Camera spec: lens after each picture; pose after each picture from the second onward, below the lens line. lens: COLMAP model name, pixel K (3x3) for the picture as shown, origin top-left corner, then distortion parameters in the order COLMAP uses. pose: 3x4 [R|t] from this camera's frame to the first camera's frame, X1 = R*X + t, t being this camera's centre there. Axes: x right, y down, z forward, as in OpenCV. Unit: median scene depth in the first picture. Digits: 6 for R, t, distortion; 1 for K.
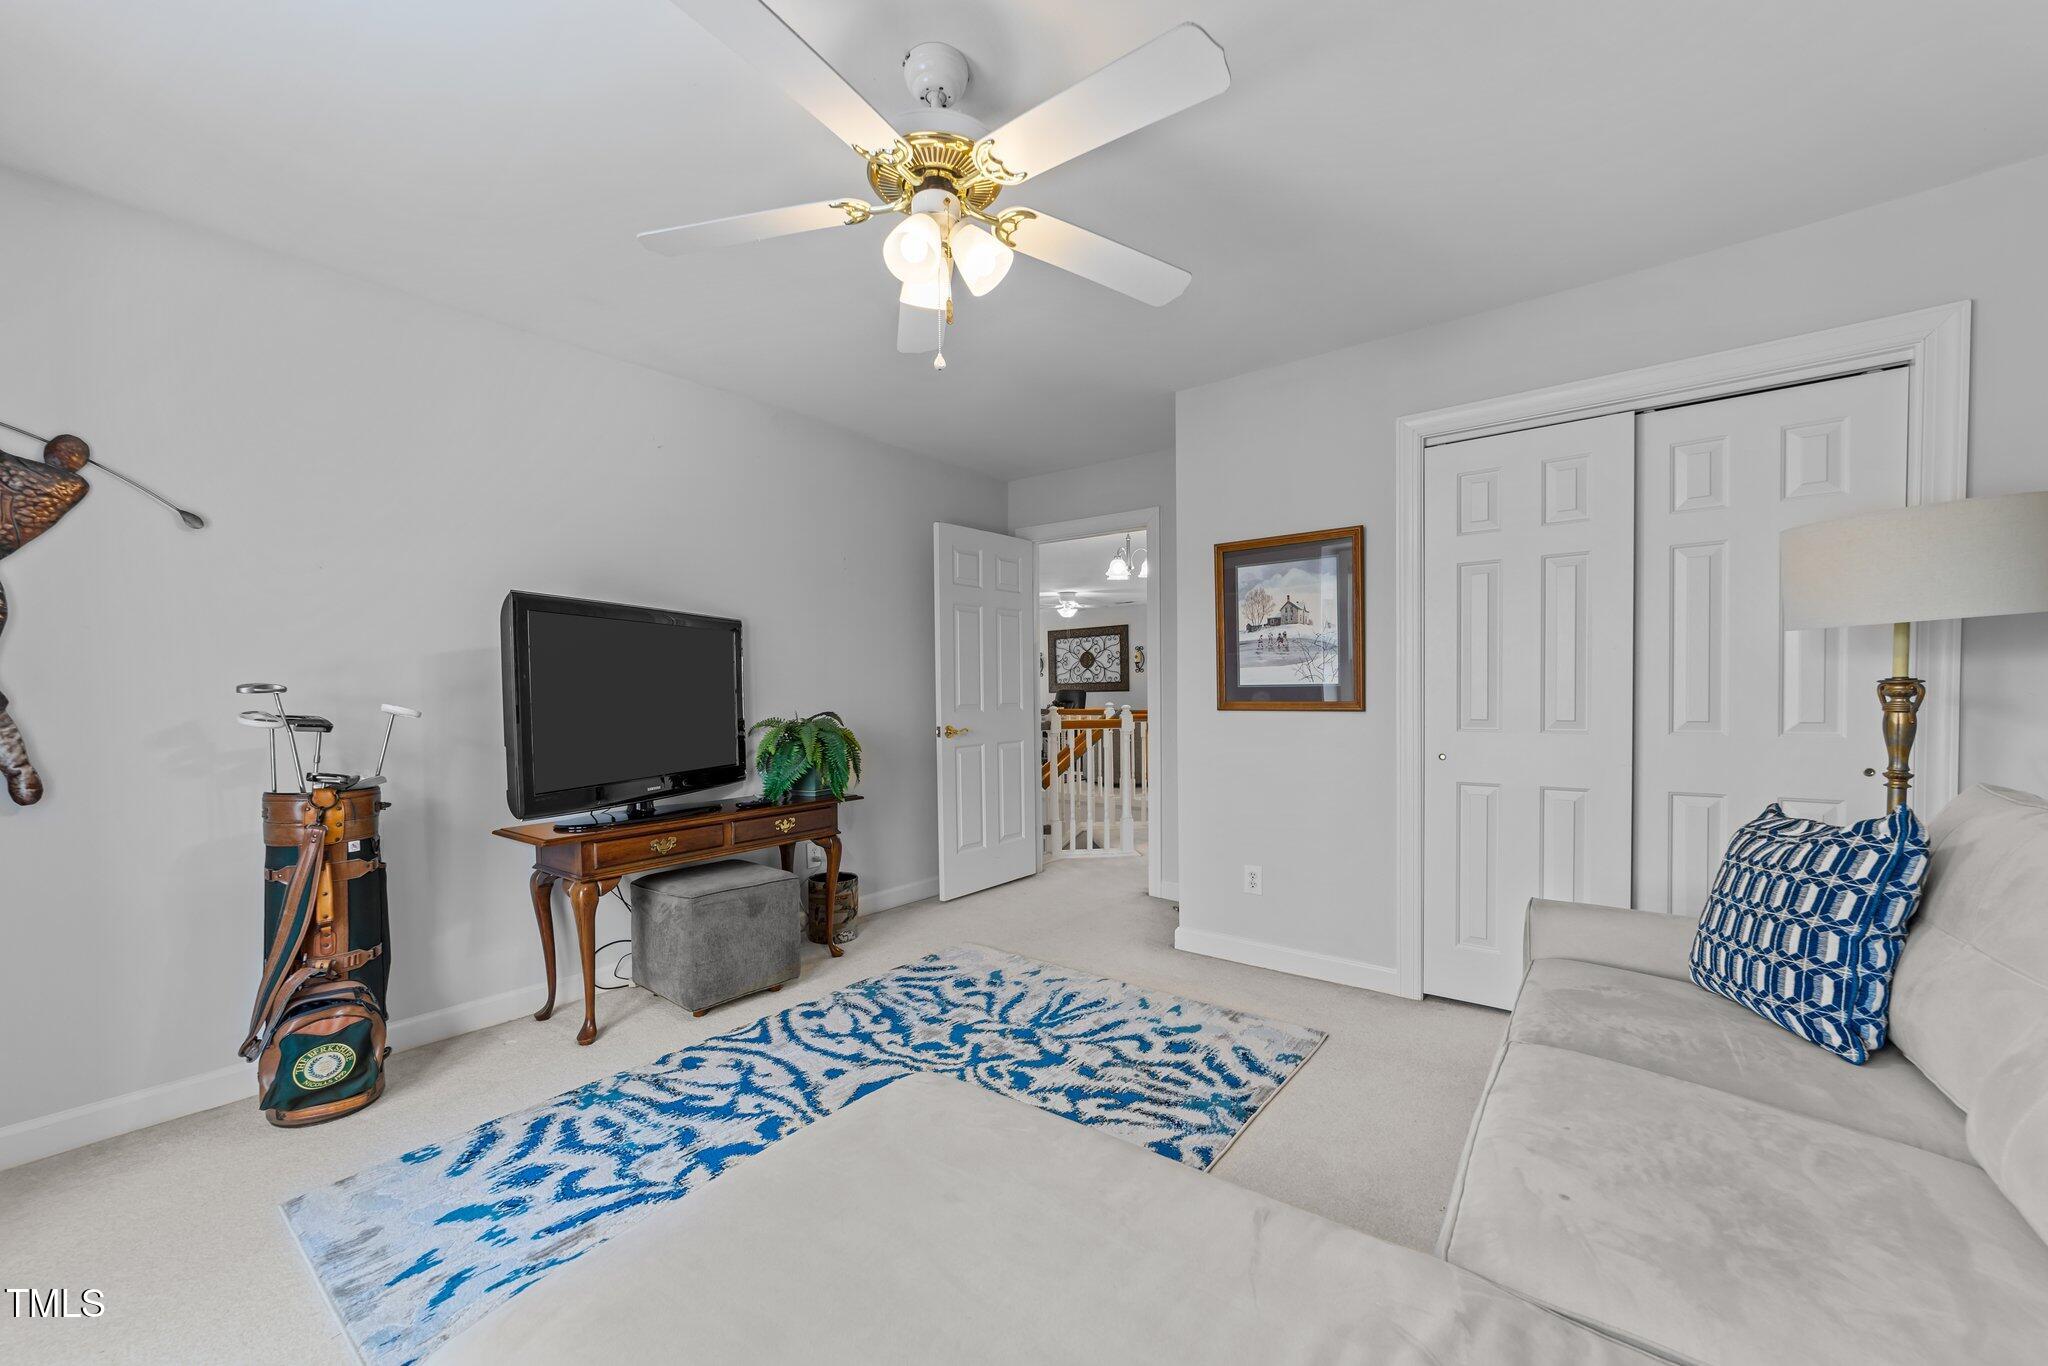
lens RADIAL K [[786.8, 0, 1026.6], [0, 786.8, 680.8], [0, 0, 1]] dist [-0.017107, 0.007695]
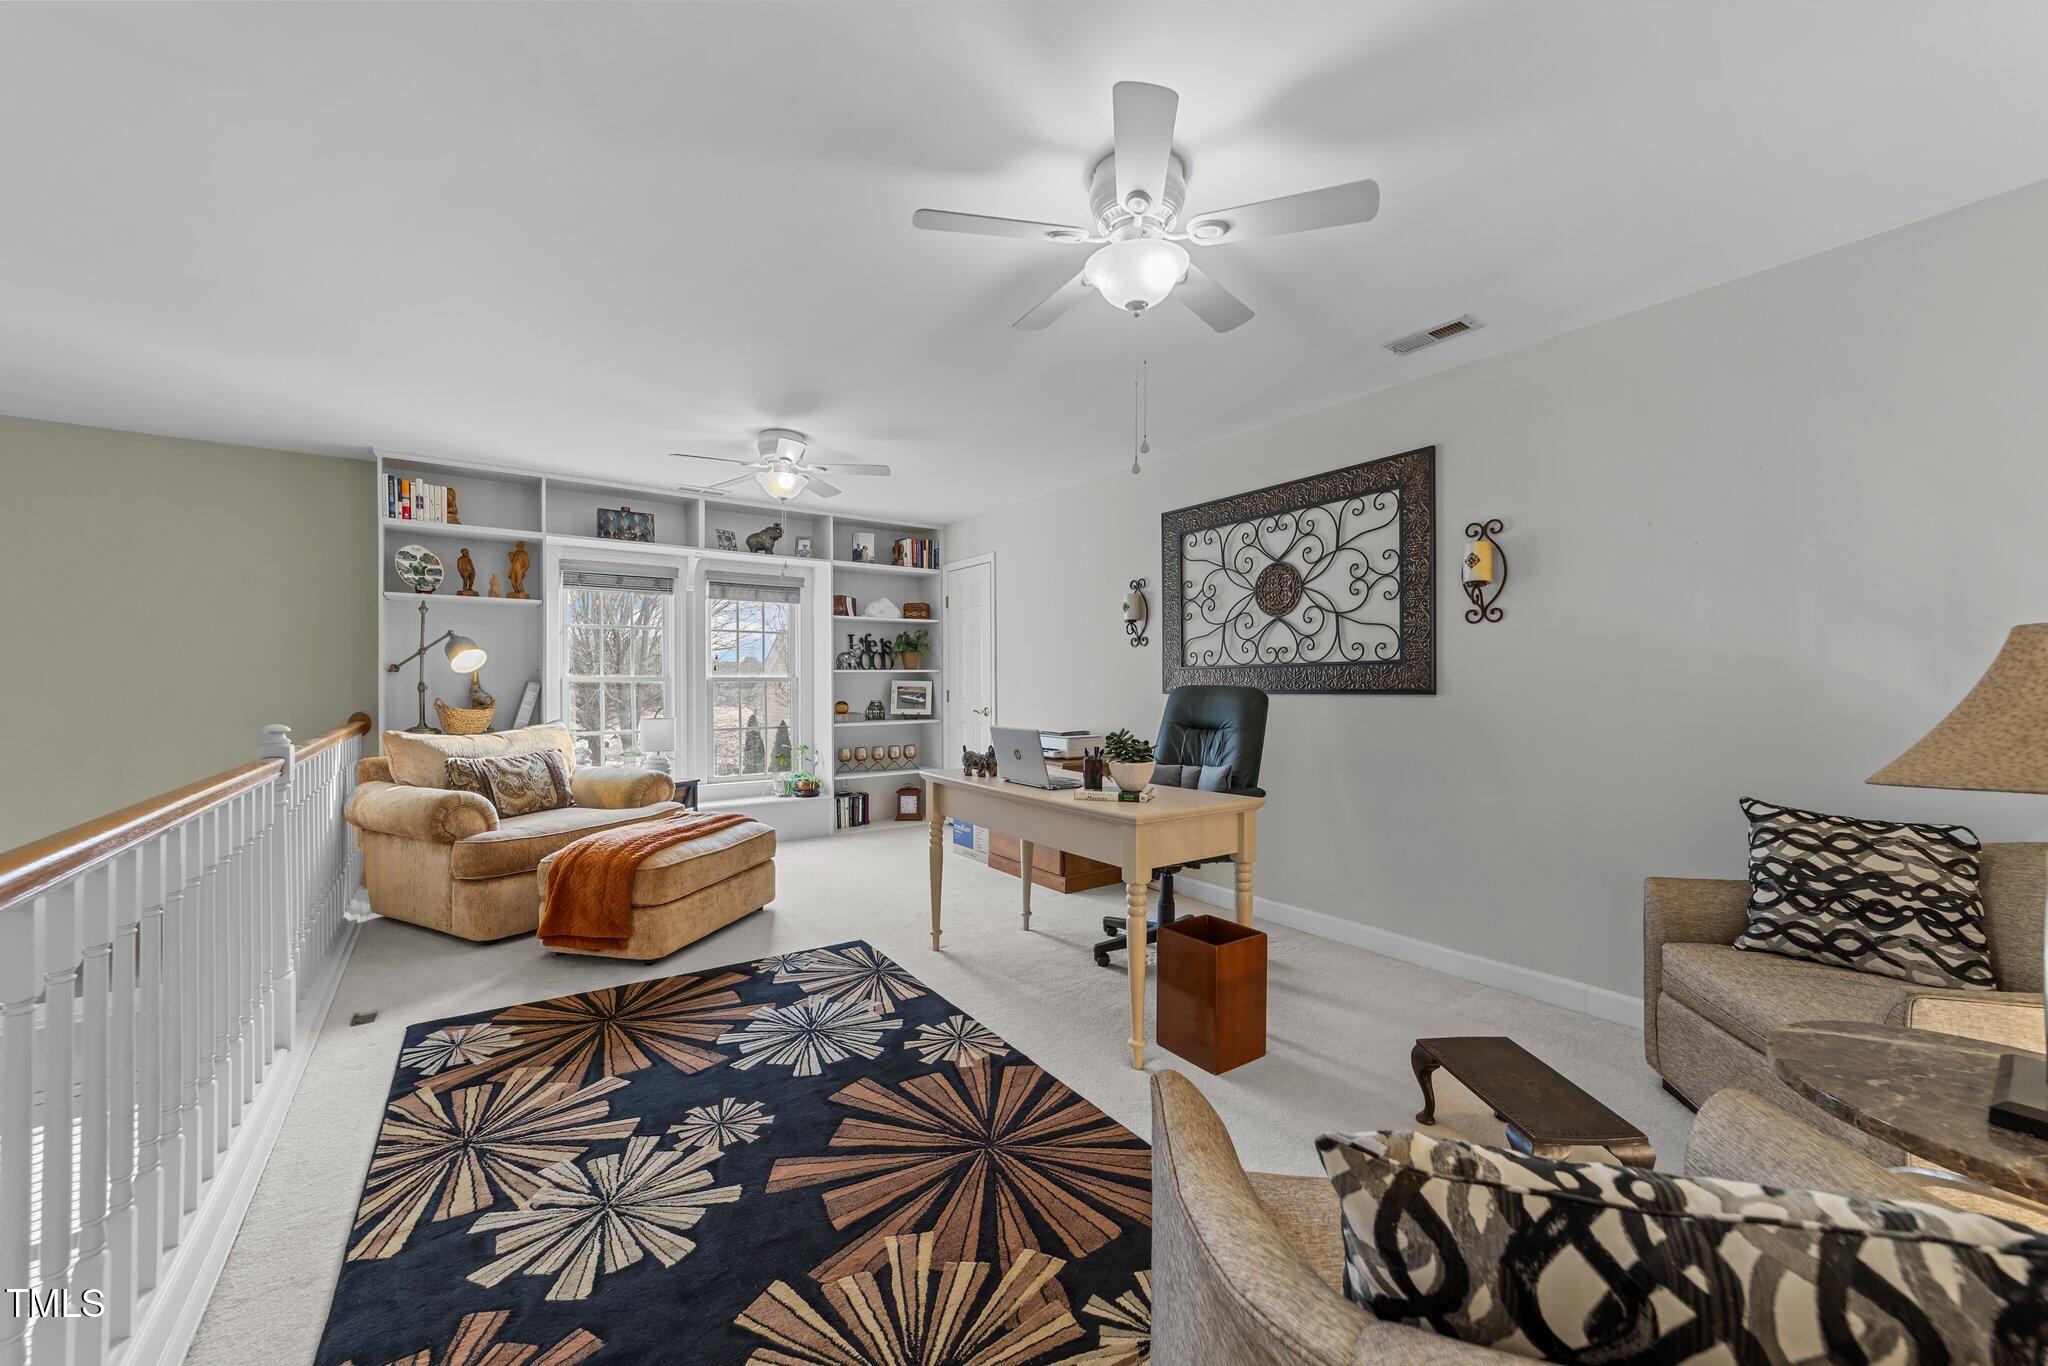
lens RADIAL K [[786.8, 0, 1026.6], [0, 786.8, 680.8], [0, 0, 1]] dist [-0.017107, 0.007695]
pose [[0.962951, 0.011672, -0.269424, 0.066555], [-0.008528, 0.999881, 0.012838, 0.005987], [0.269542, -0.010064, 0.962936, 0.689507]]
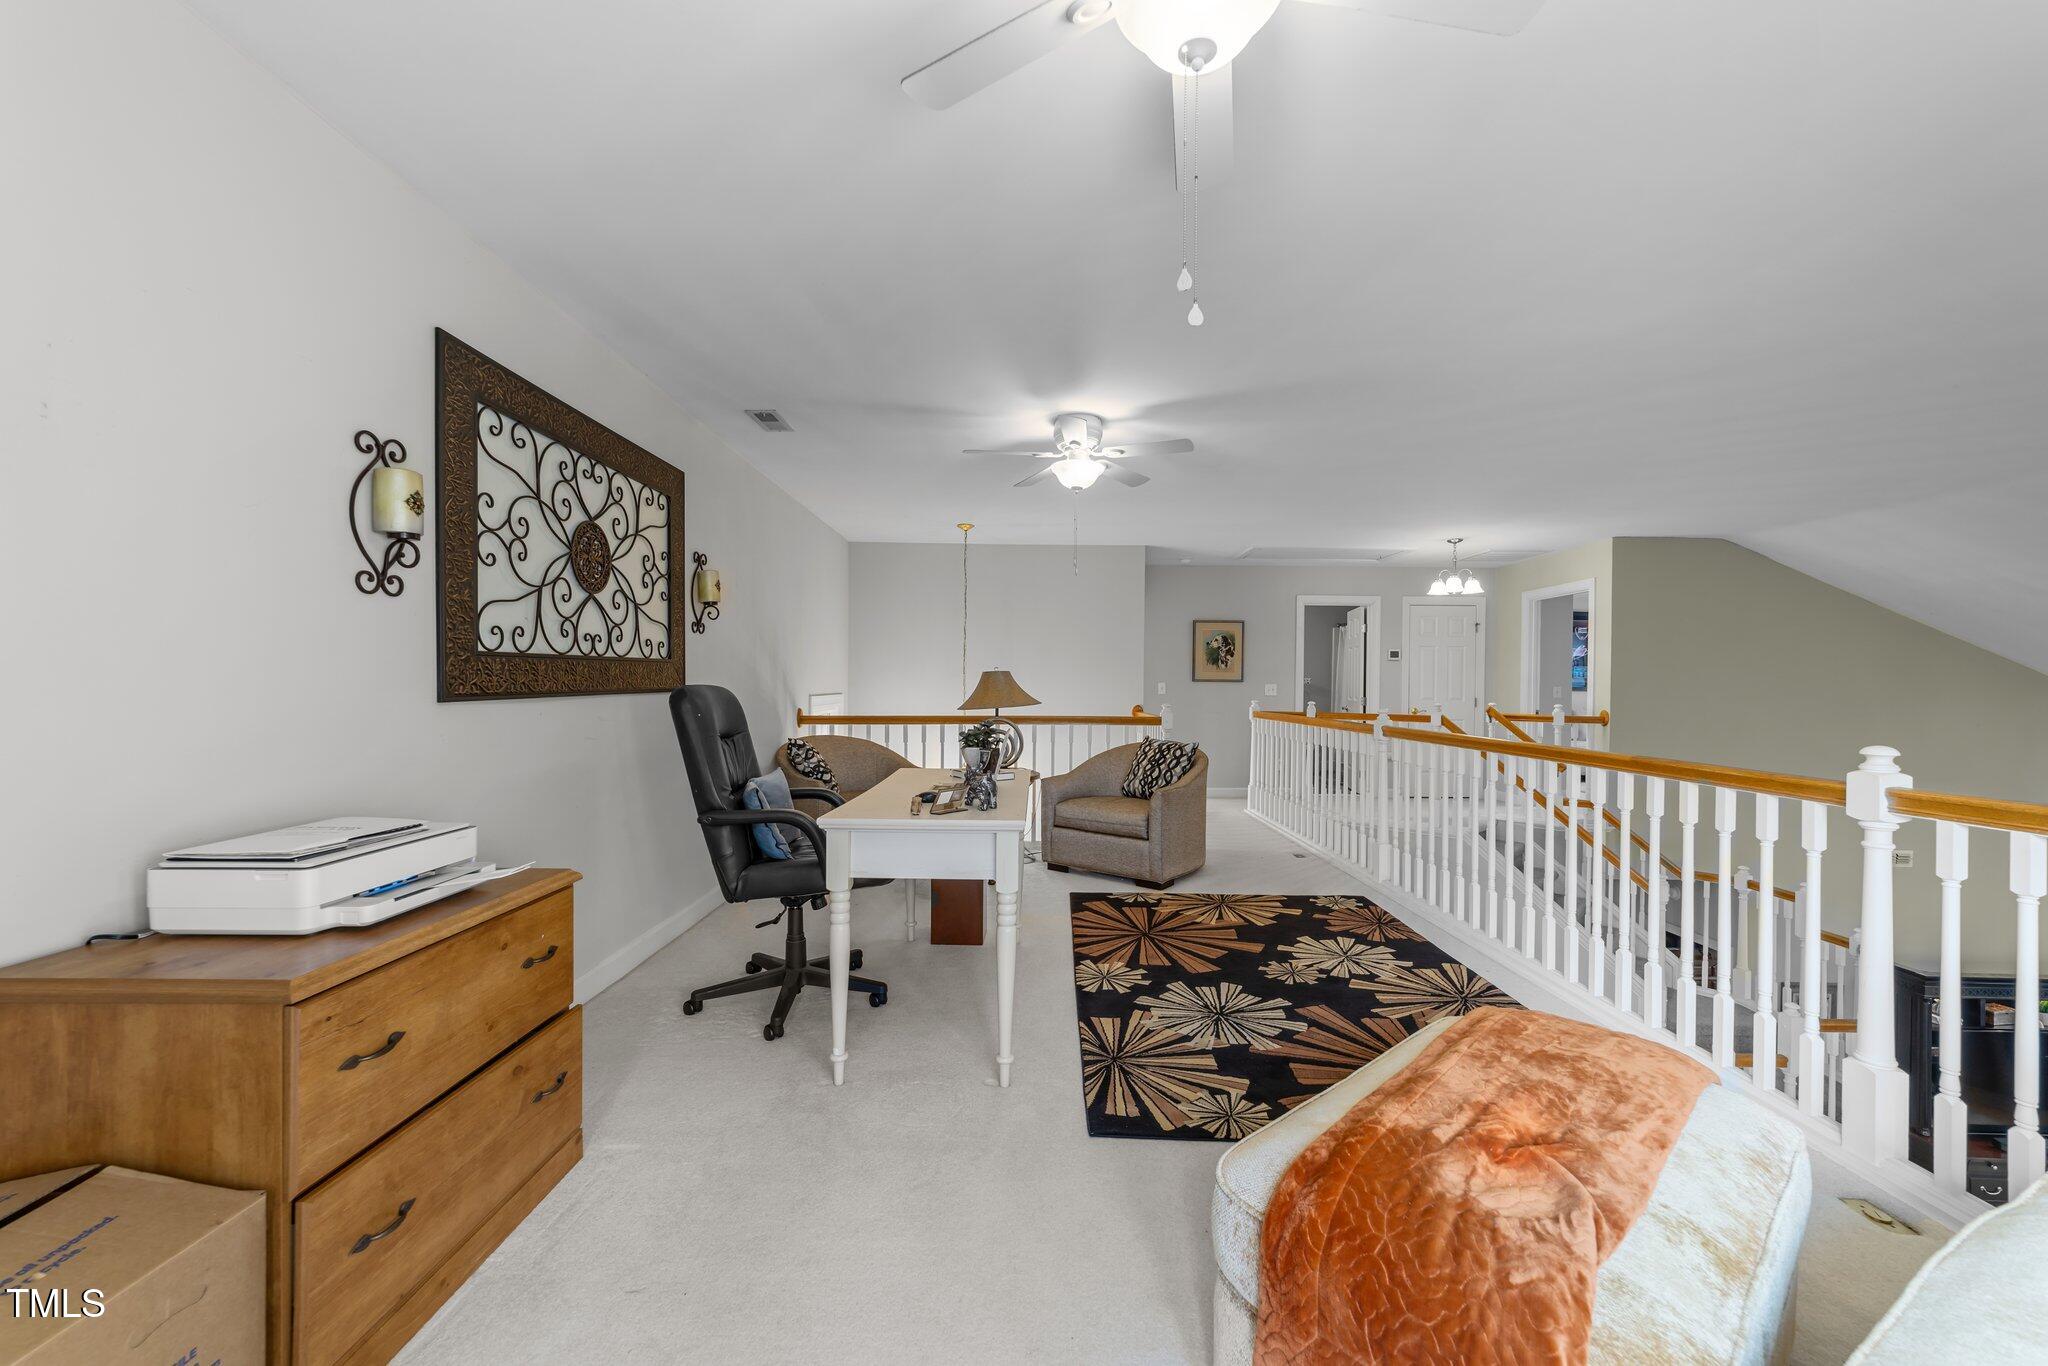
lens RADIAL K [[786.8, 0, 1026.6], [0, 786.8, 680.8], [0, 0, 1]] dist [-0.017107, 0.007695]
pose [[-0.622269, 0.008047, 0.782762, -0.185006], [-0.009112, 0.999805, -0.017522, 0.012701], [-0.782750, -0.018036, -0.622075, 1.057484]]
